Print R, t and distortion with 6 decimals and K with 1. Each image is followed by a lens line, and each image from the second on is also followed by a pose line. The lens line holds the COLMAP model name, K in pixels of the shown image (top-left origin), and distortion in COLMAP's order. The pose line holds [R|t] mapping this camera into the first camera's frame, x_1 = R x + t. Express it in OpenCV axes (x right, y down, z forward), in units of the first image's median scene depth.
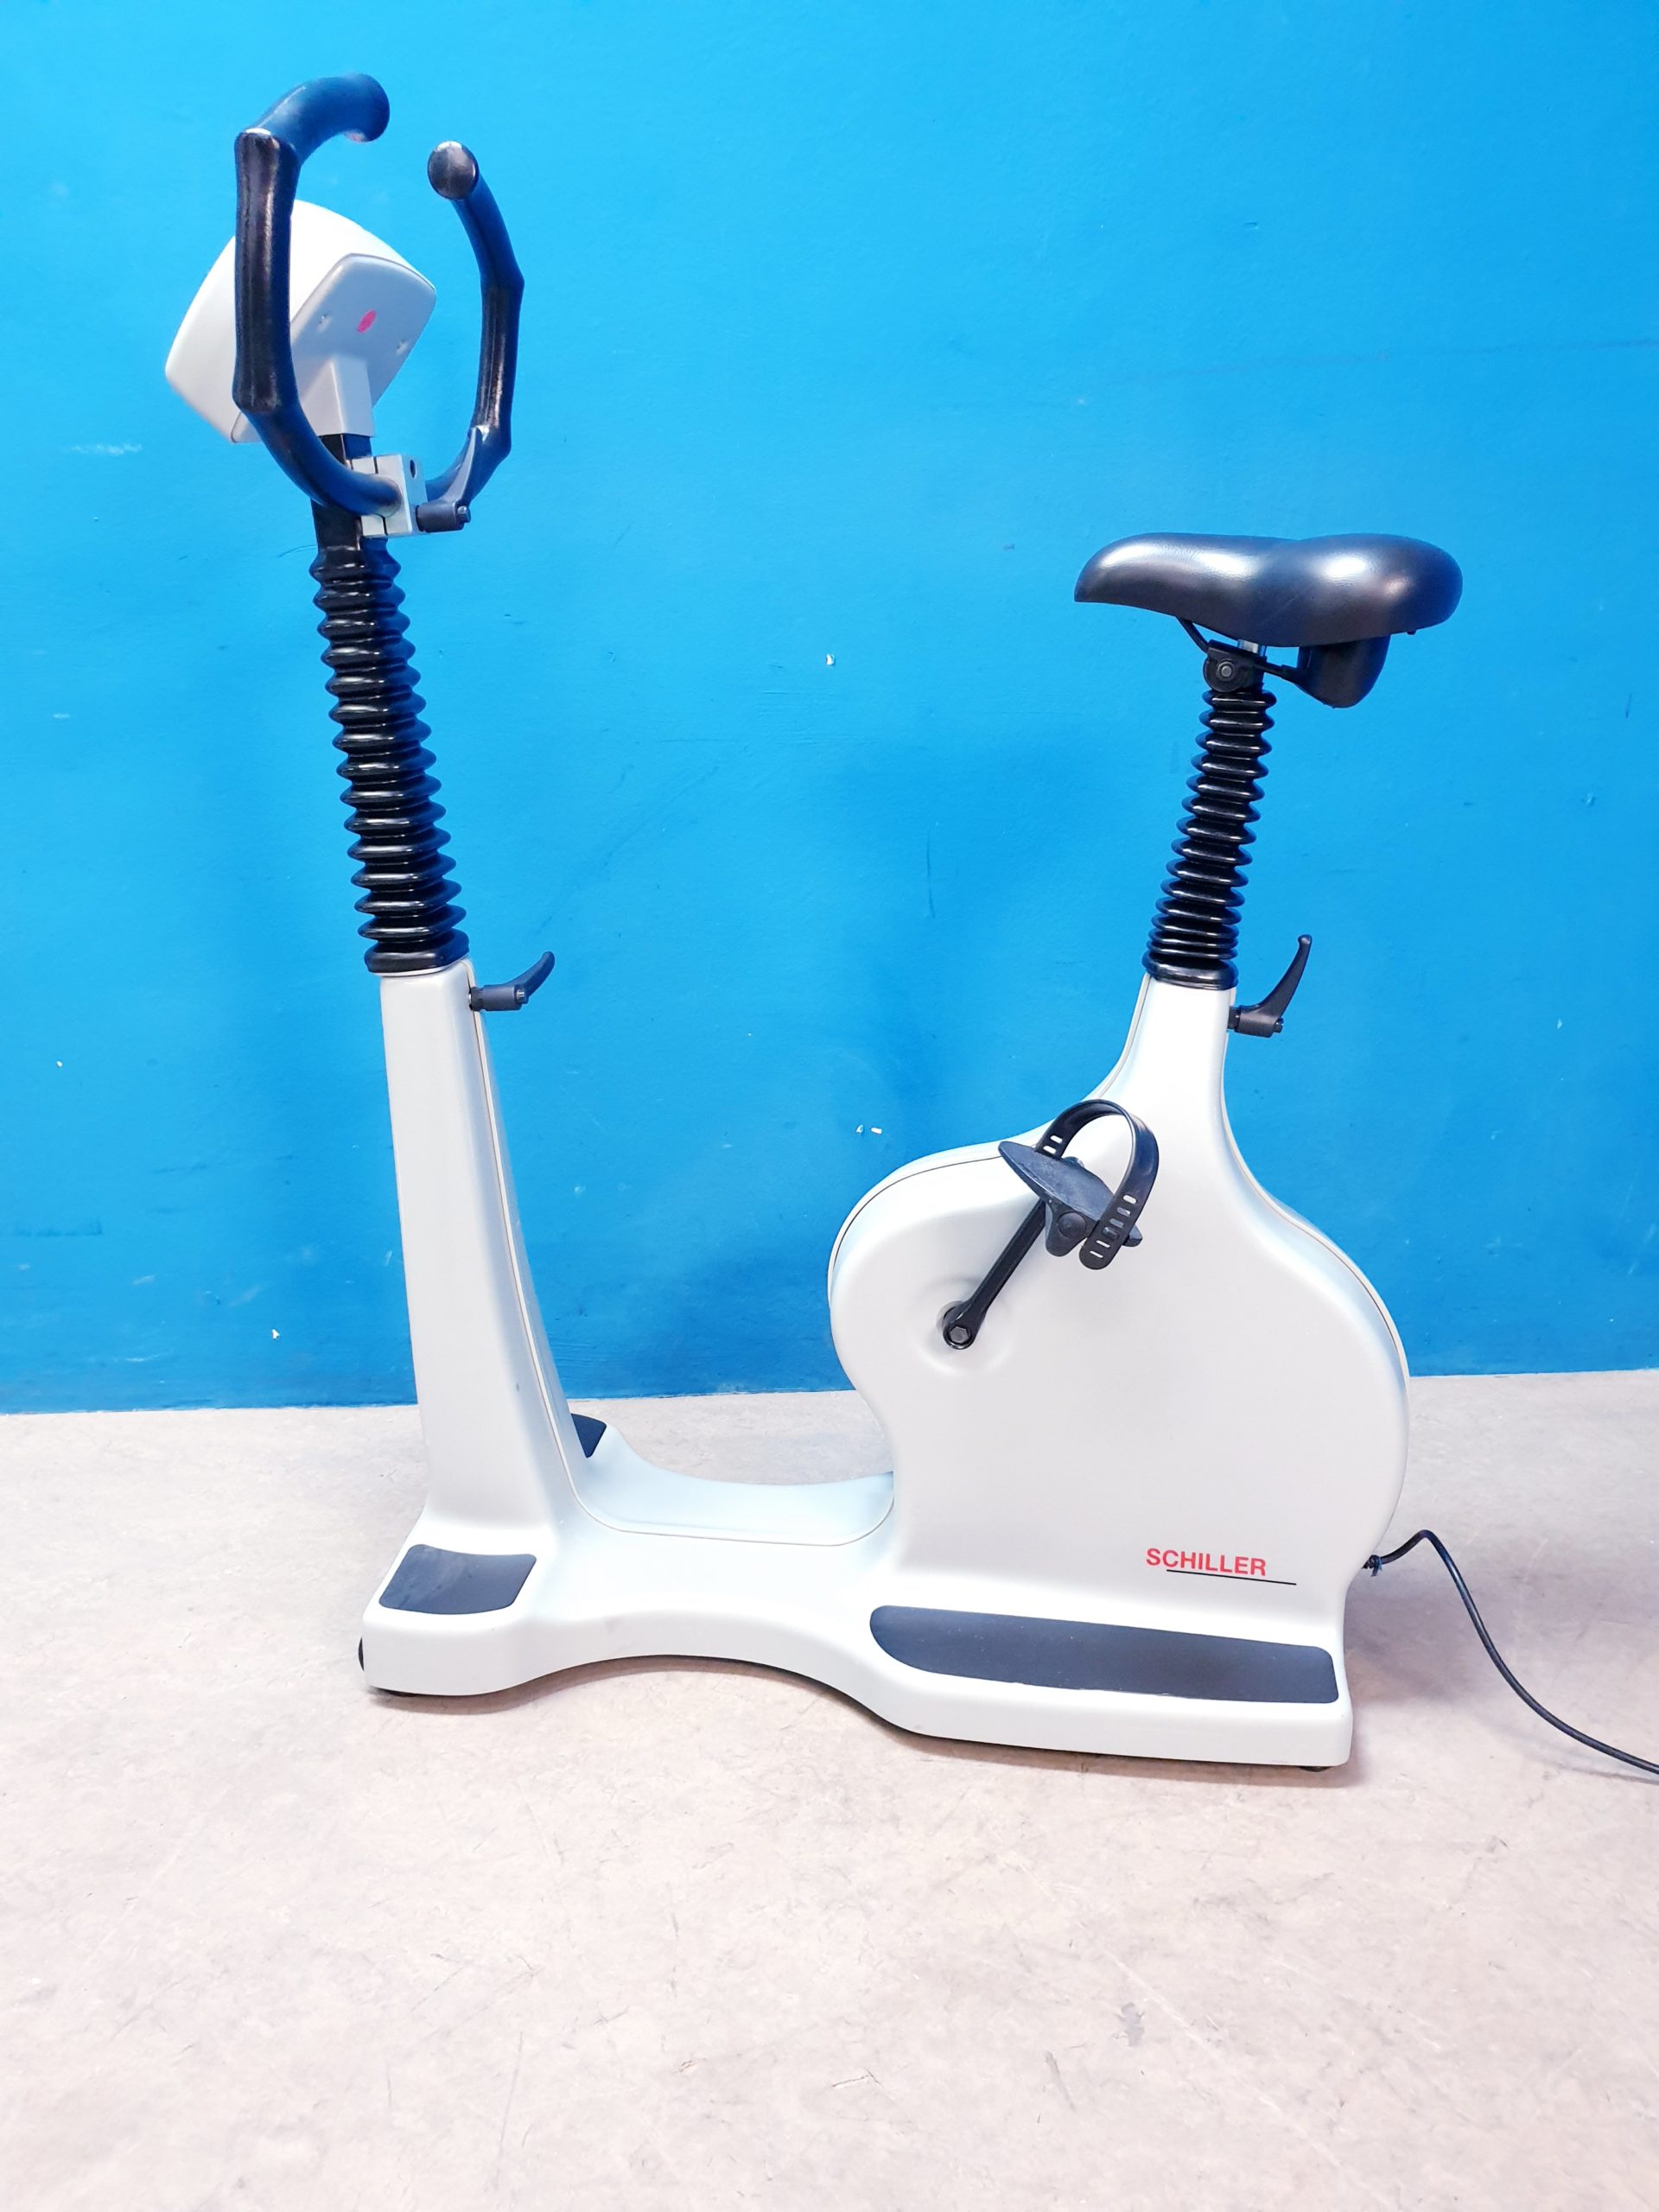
lens RADIAL K [[1762.8, 0, 806.6], [0, 1762.8, 1117.6], [0, 0, 1]] dist [-0.014214, 0.048838]
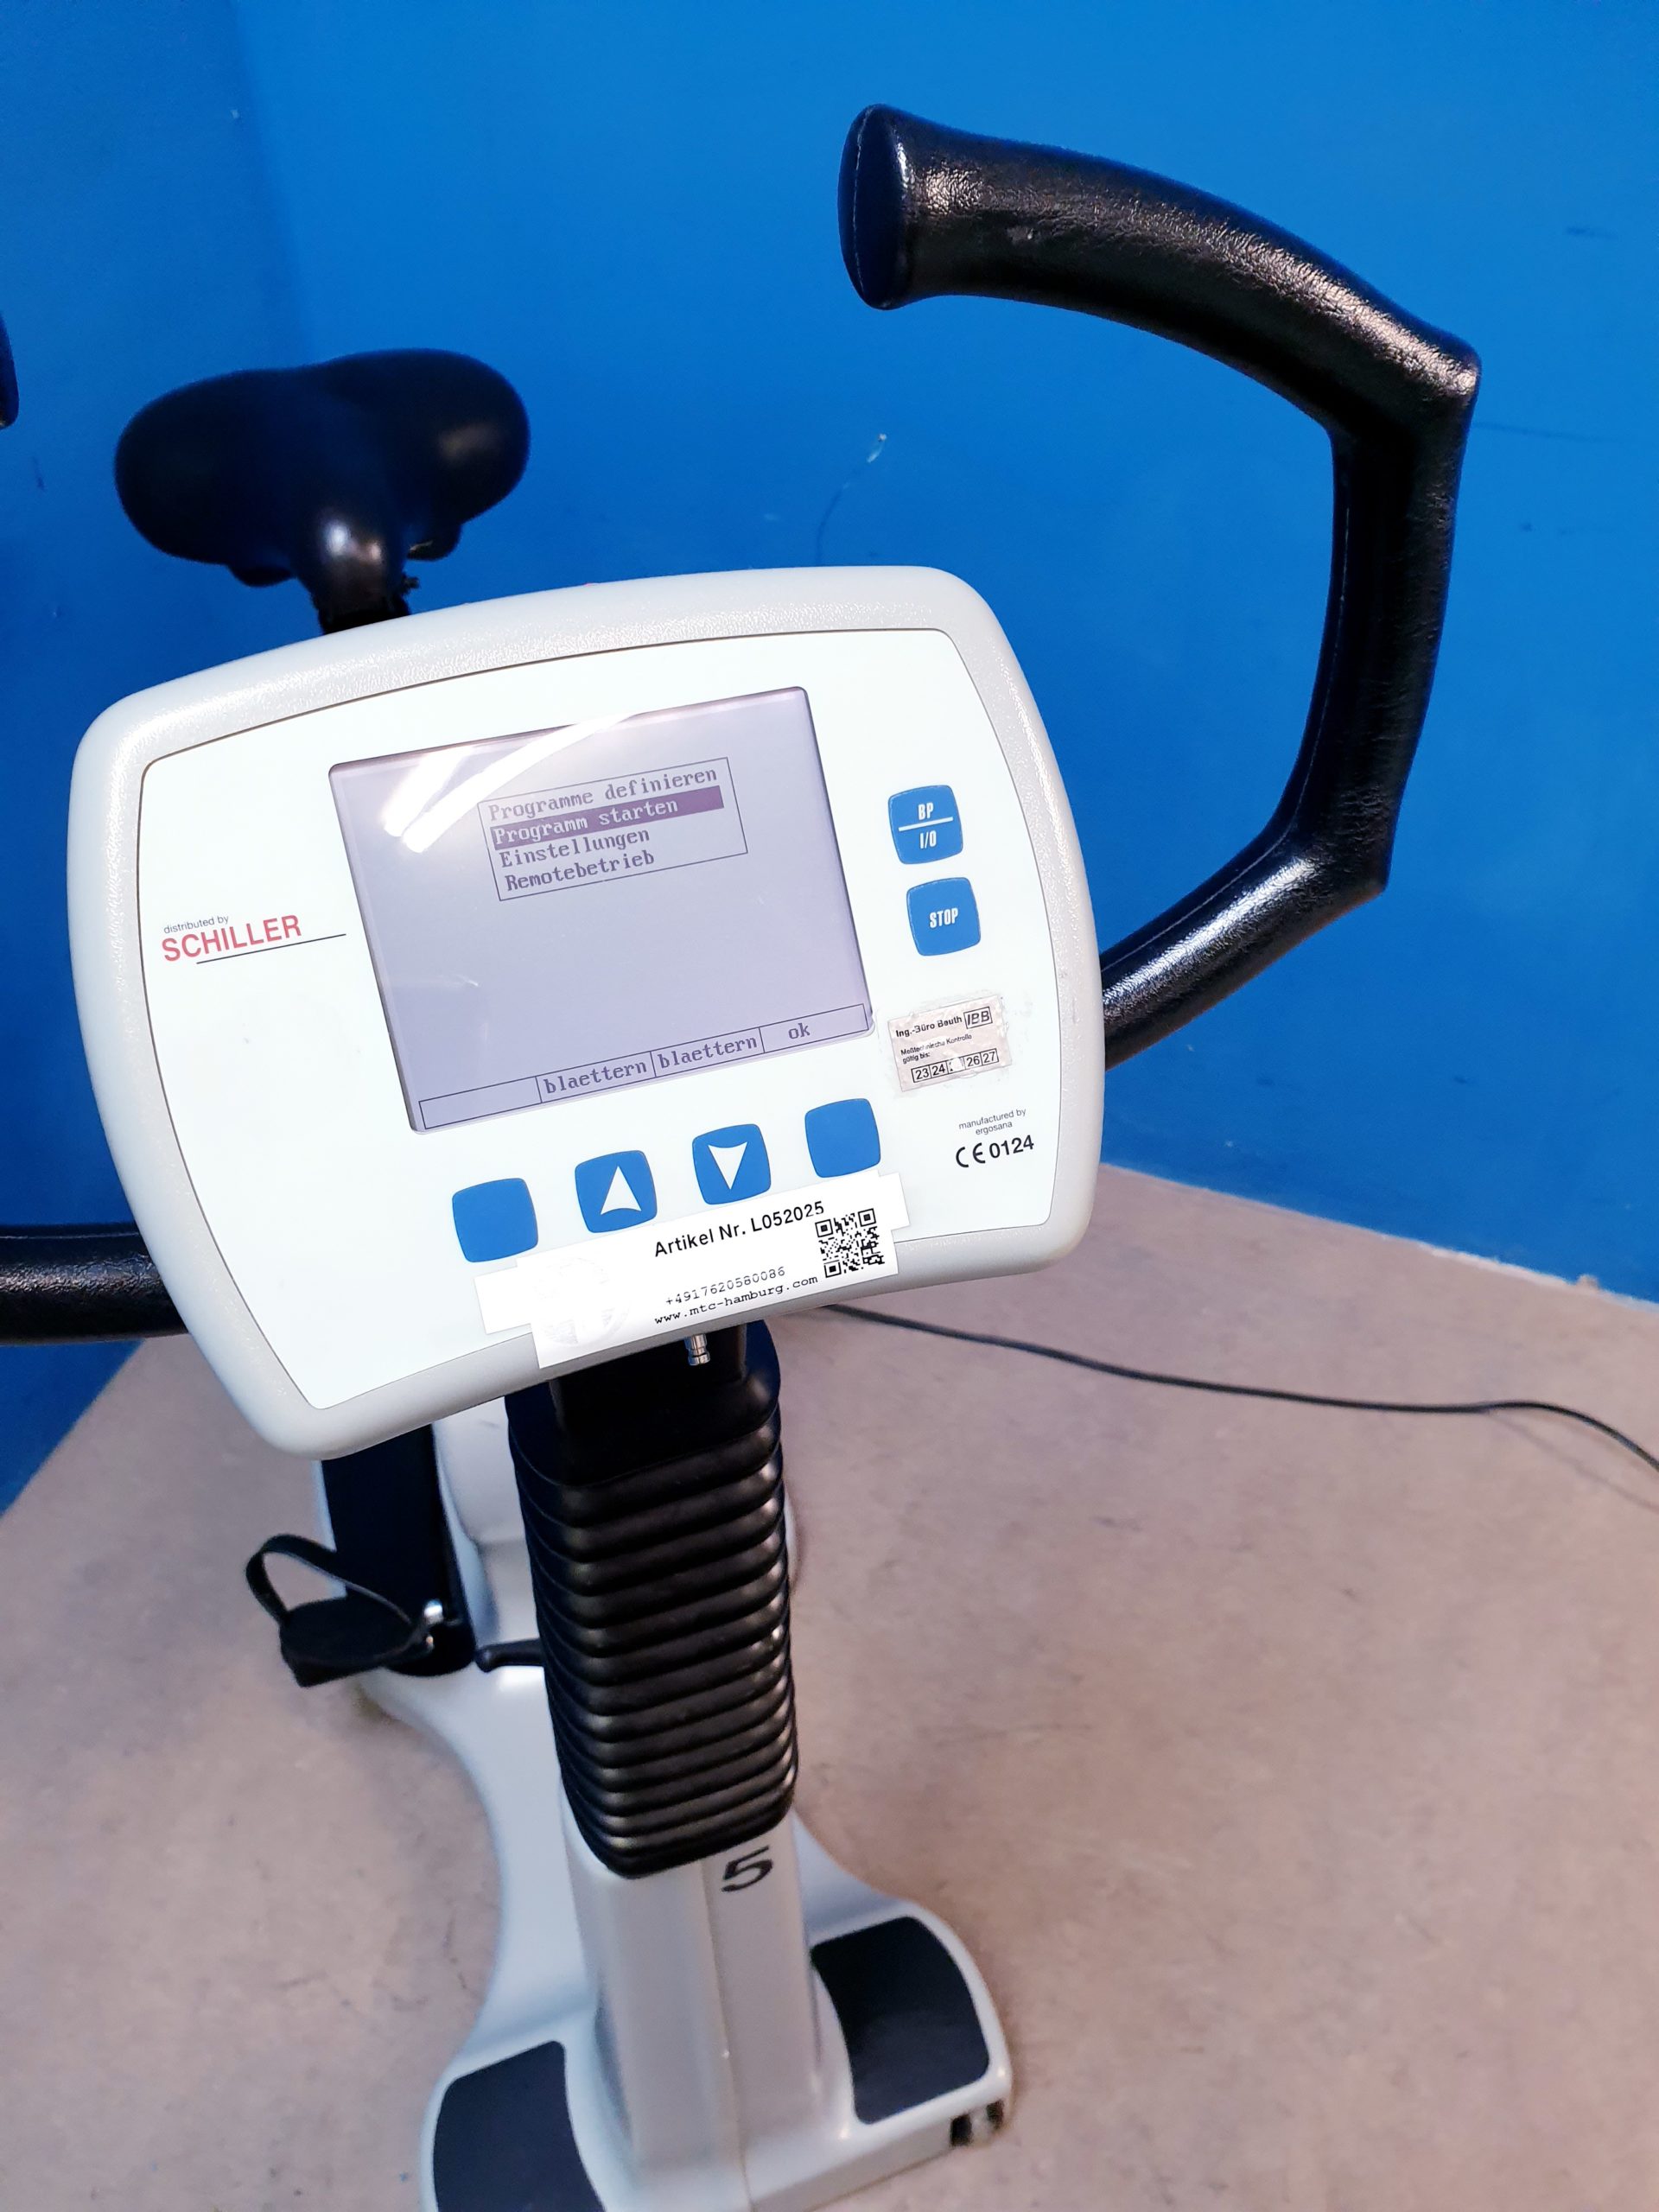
lens RADIAL K [[1762.8, 0, 829.8], [0, 1762.8, 1113.1], [0, 0, 1]] dist [-0.014214, 0.048838]
pose [[0.408515, -0.634971, 0.655688, -0.046307], [0.285682, 0.771220, 0.568863, -0.517948], [-0.866892, -0.045071, 0.496455, 0.535840]]
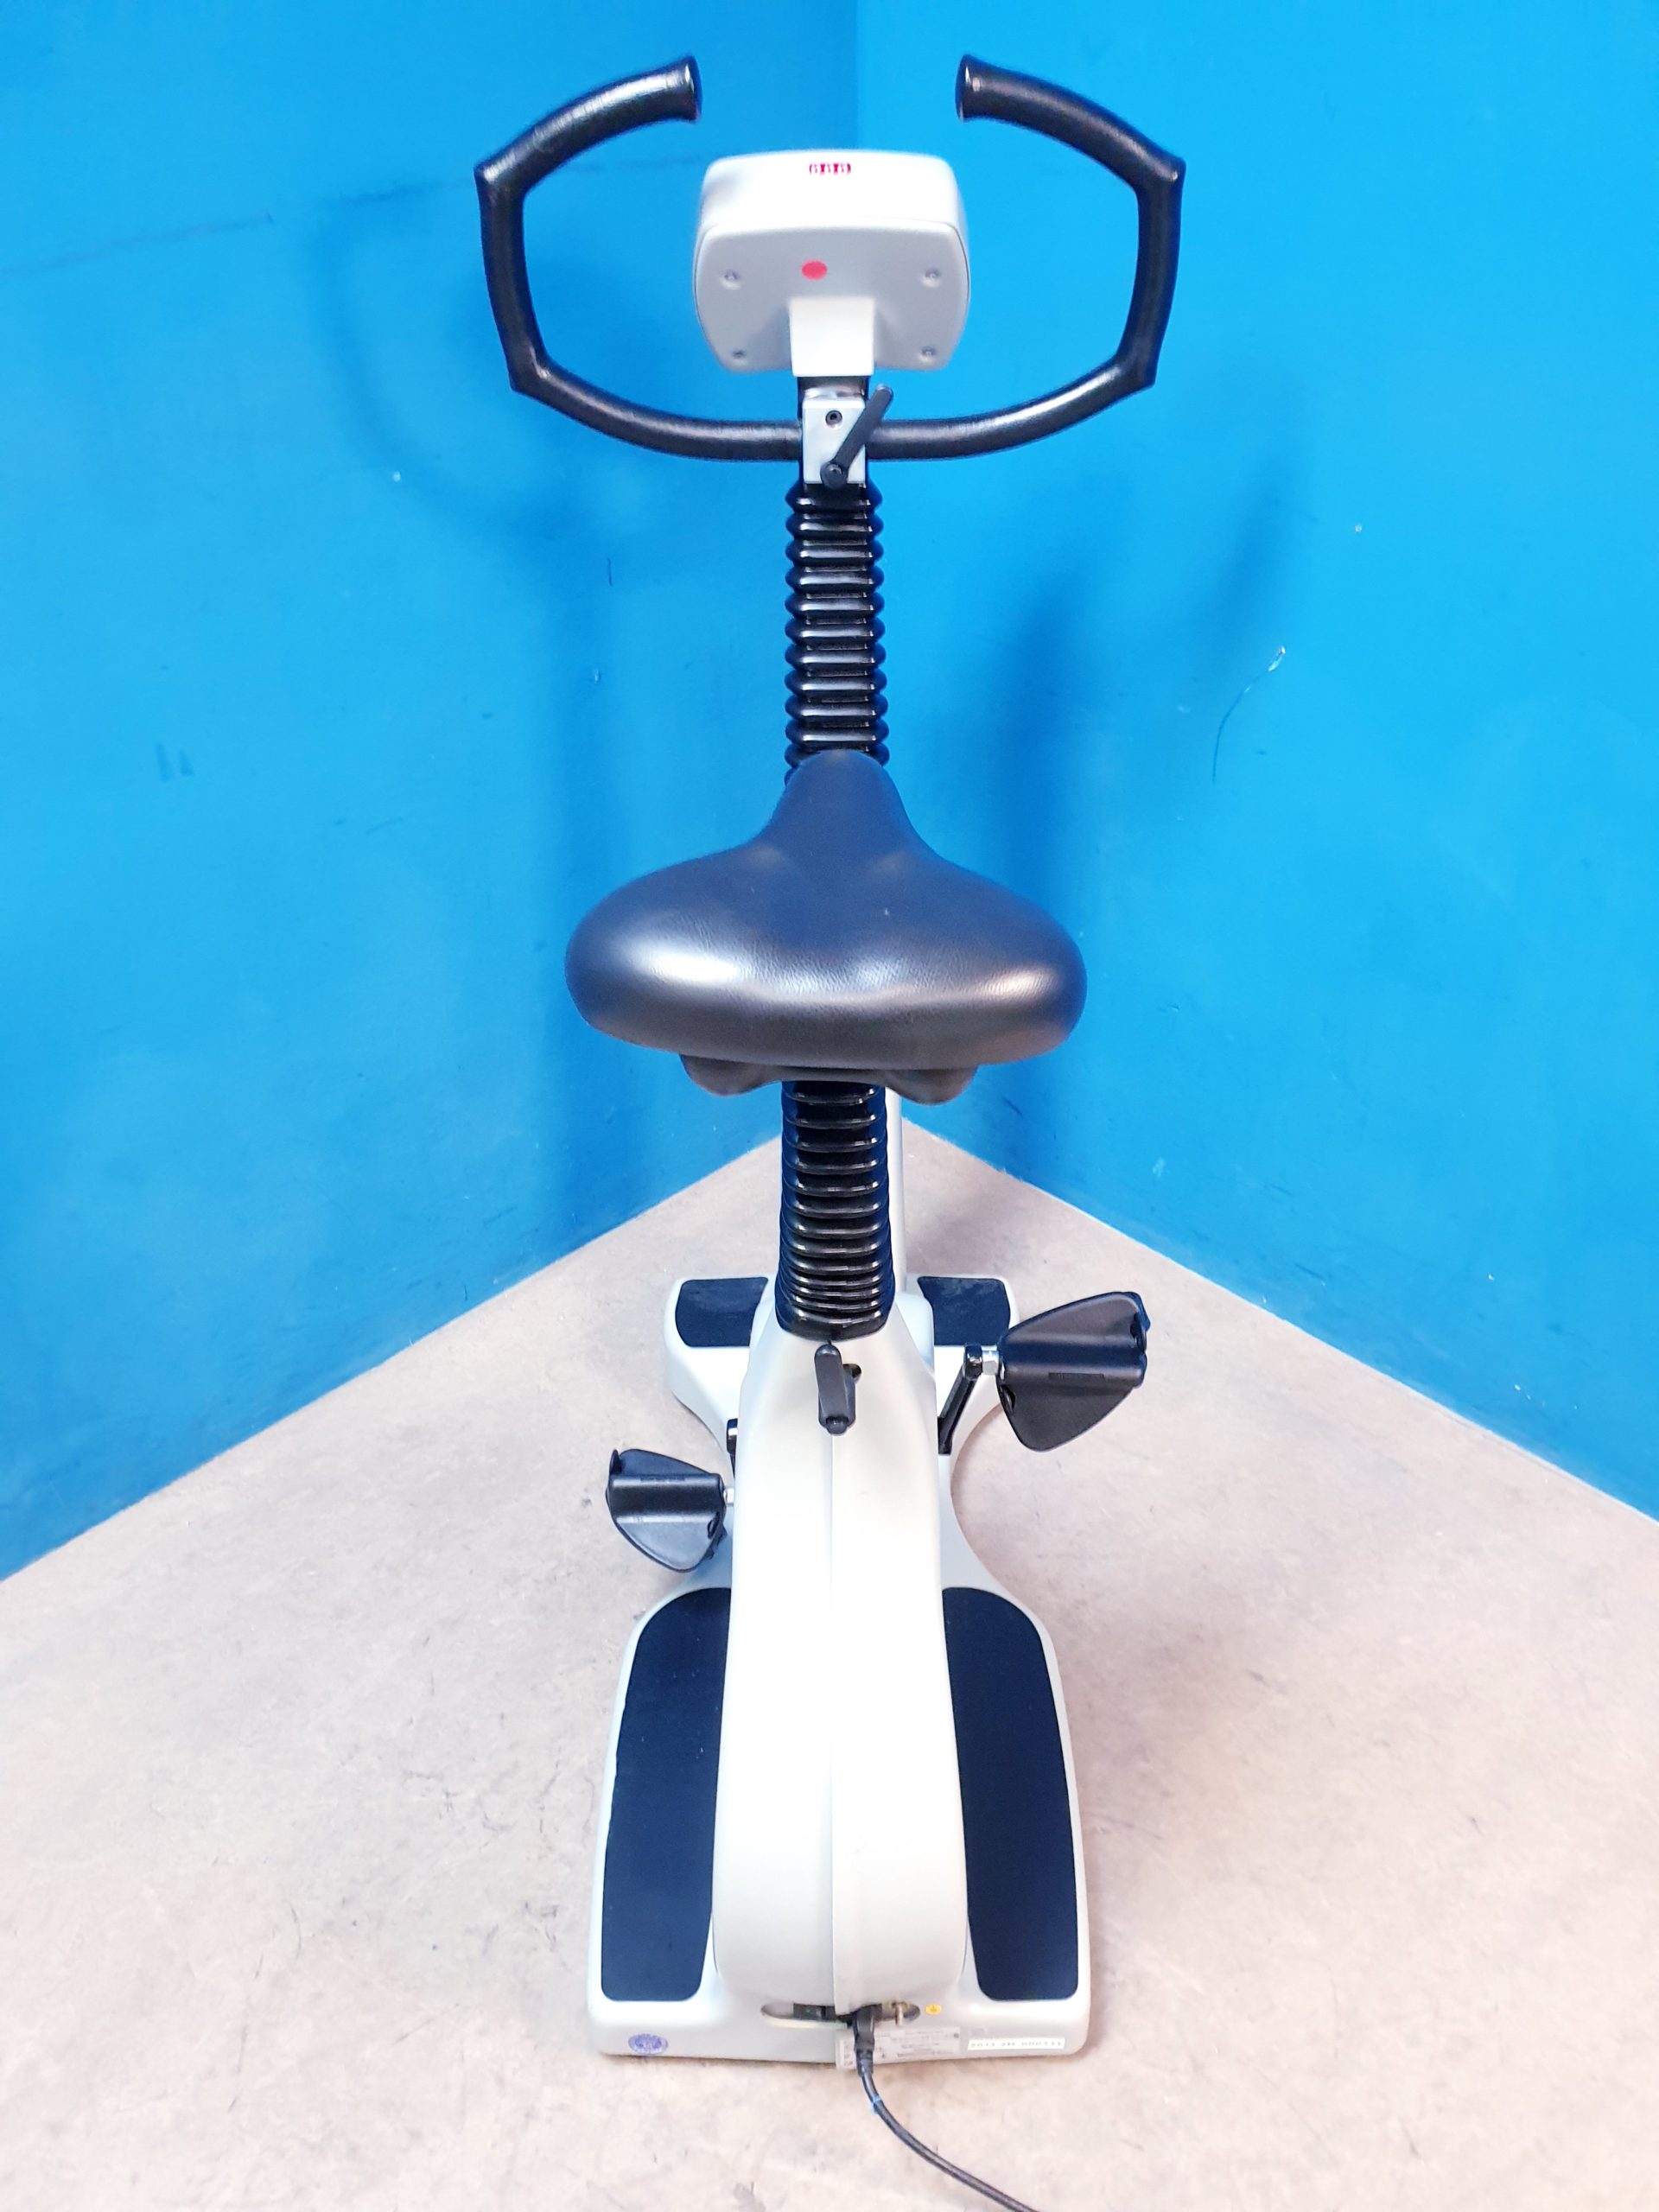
lens RADIAL K [[1762.8, 0, 865.5], [0, 1762.8, 1129.6], [0, 0, 1]] dist [-0.014214, 0.048838]
pose [[0.739209, -0.387648, 0.550726, -0.089341], [0.209160, 0.909442, 0.359399, -0.404938], [-0.640174, -0.150481, 0.753348, 0.250532]]
